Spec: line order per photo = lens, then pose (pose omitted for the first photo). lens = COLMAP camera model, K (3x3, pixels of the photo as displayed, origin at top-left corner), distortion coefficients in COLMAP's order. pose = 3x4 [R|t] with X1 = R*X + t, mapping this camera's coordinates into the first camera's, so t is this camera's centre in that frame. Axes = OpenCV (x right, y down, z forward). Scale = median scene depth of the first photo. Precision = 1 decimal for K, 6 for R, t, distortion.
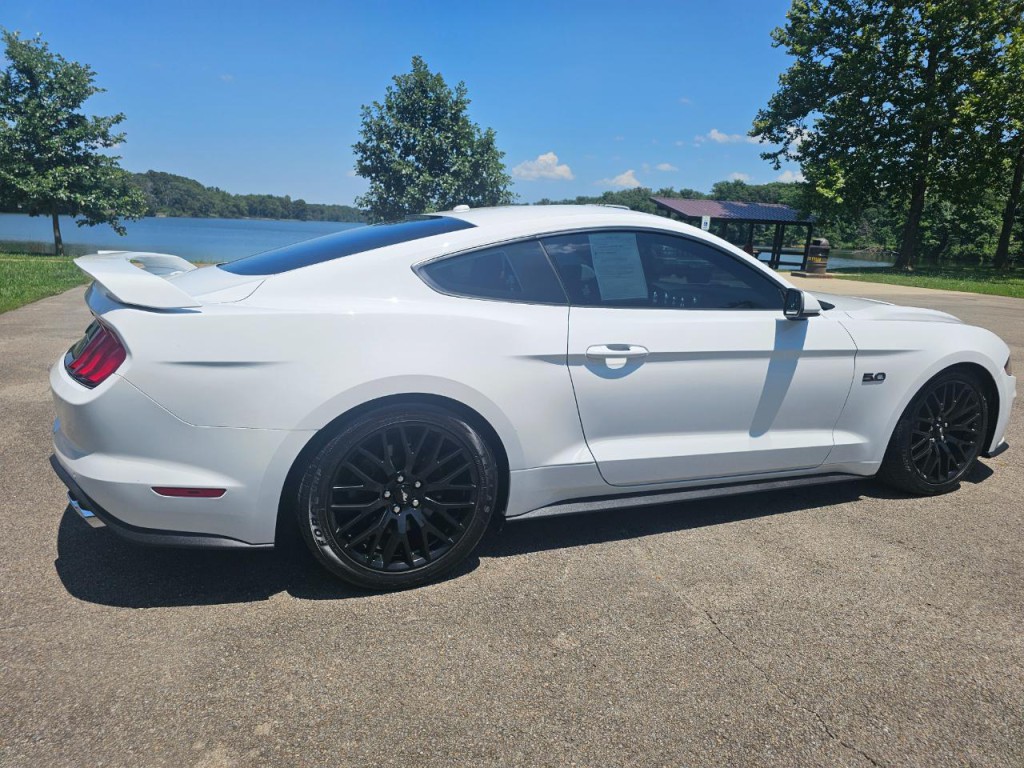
lens RADIAL K [[687.0, 0, 512.0], [0, 687.0, 384.0], [0, 0, 1]] dist [0.050100, -0.046580]
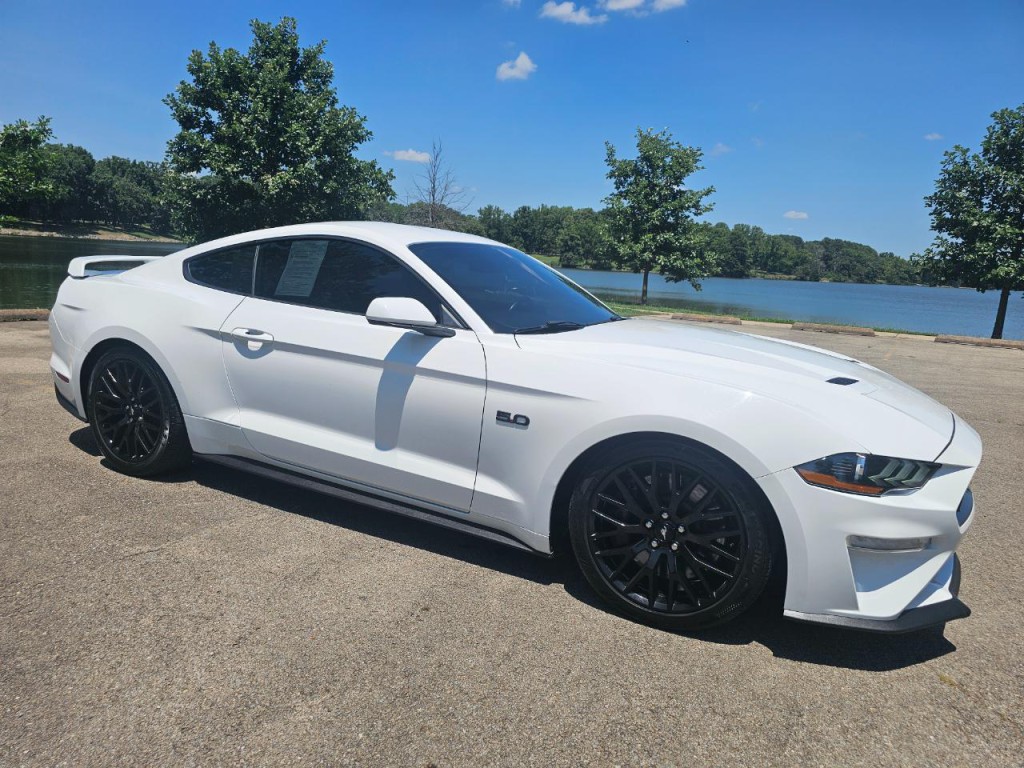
lens RADIAL K [[686.4, 0, 516.9], [0, 686.4, 391.6], [0, 0, 1]] dist [0.089471, -0.078909]
pose [[0.638597, 0.145173, -0.755724, 0.152850], [-0.206210, 0.978412, 0.013700, -0.007120], [0.741399, 0.147089, 0.654747, 0.064025]]
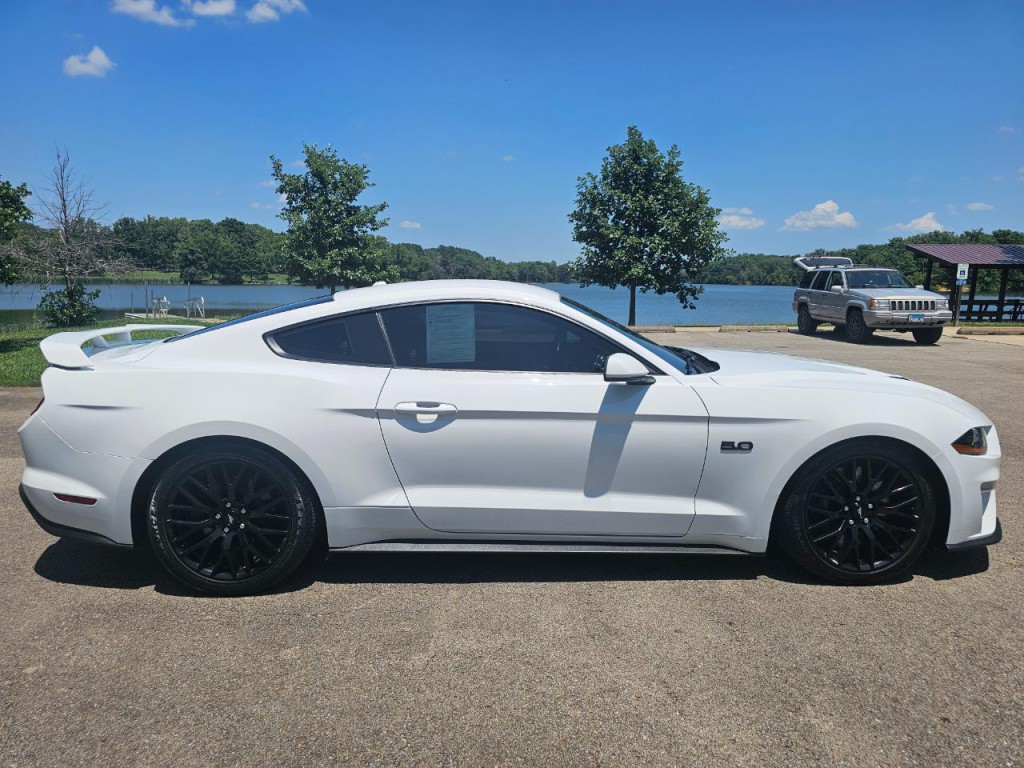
lens RADIAL K [[687.0, 0, 512.0], [0, 687.0, 384.0], [0, 0, 1]] dist [0.050100, -0.046580]
pose [[0.932926, 0.019318, -0.359551, 0.077401], [-0.048900, 0.996106, -0.073361, -0.001275], [0.356733, 0.086022, 0.930237, 0.000072]]
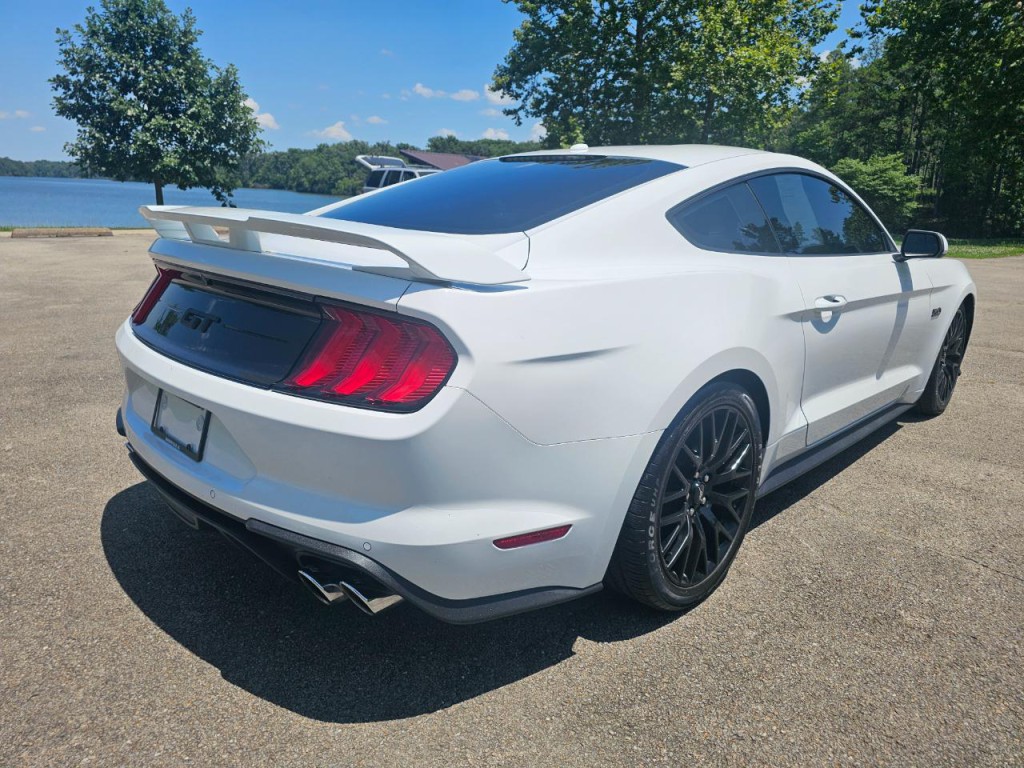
lens RADIAL K [[687.0, 0, 512.0], [0, 687.0, 384.0], [0, 0, 1]] dist [0.050100, -0.046580]
pose [[0.924892, -0.110266, 0.363890, -0.067128], [0.088027, 0.993122, 0.077200, -0.005509], [-0.369900, -0.039369, 0.928237, 0.032178]]
